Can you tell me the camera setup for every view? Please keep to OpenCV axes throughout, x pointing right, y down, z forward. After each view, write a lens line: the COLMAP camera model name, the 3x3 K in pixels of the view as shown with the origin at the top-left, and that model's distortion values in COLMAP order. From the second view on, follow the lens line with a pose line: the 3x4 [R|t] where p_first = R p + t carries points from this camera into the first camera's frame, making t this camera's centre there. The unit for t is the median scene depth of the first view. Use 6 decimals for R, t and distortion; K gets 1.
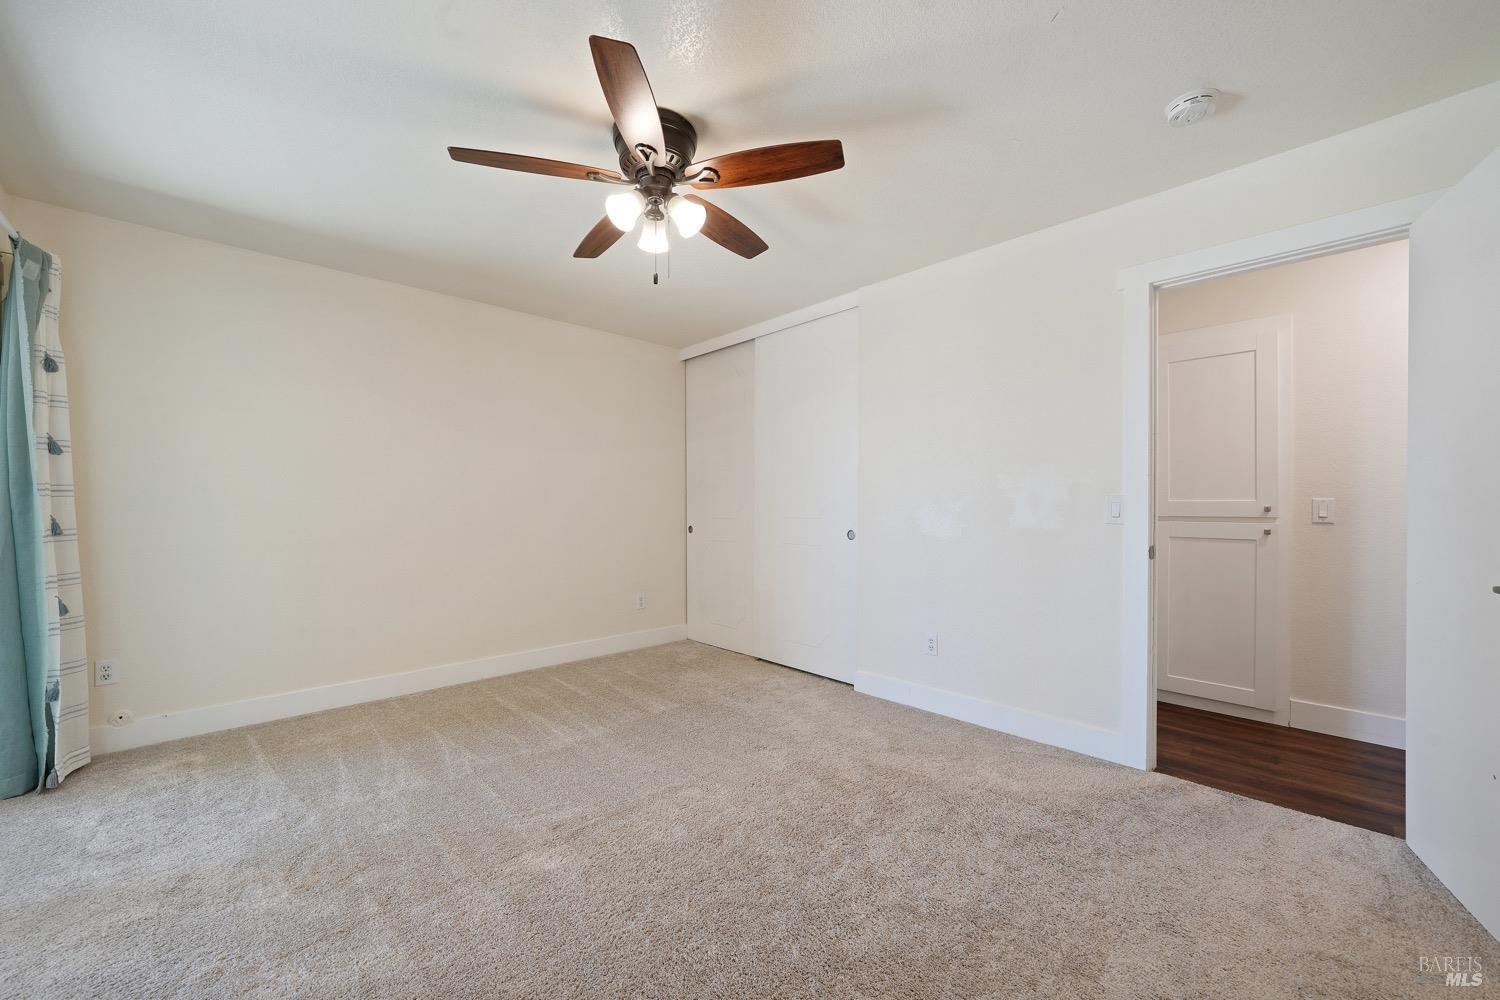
lens RADIAL K [[581.3, 0, 743.7], [0, 581.3, 503.5], [0, 0, 1]] dist [-0.009786, 0.001776]
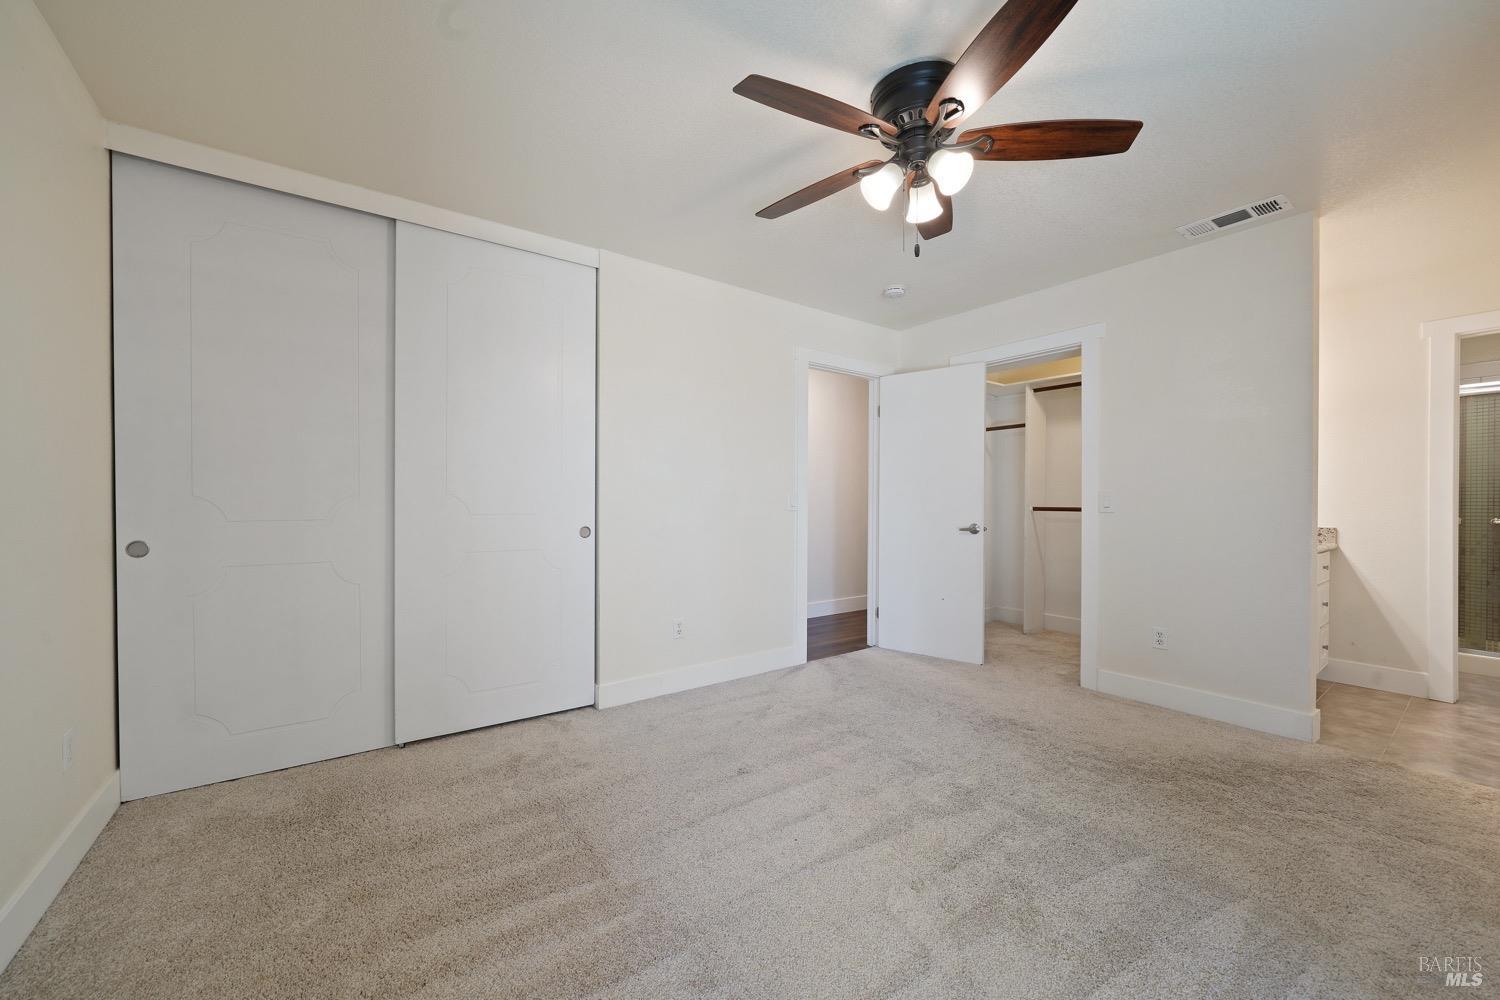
lens RADIAL K [[581.3, 0, 750.0], [0, 581.3, 504.6], [0, 0, 1]] dist [-0.009786, 0.001776]
pose [[0.120972, -0.009341, 0.992612, -0.712125], [-0.004466, 0.999940, 0.009955, 0.006410], [-0.992646, -0.005637, 0.120923, 0.744939]]
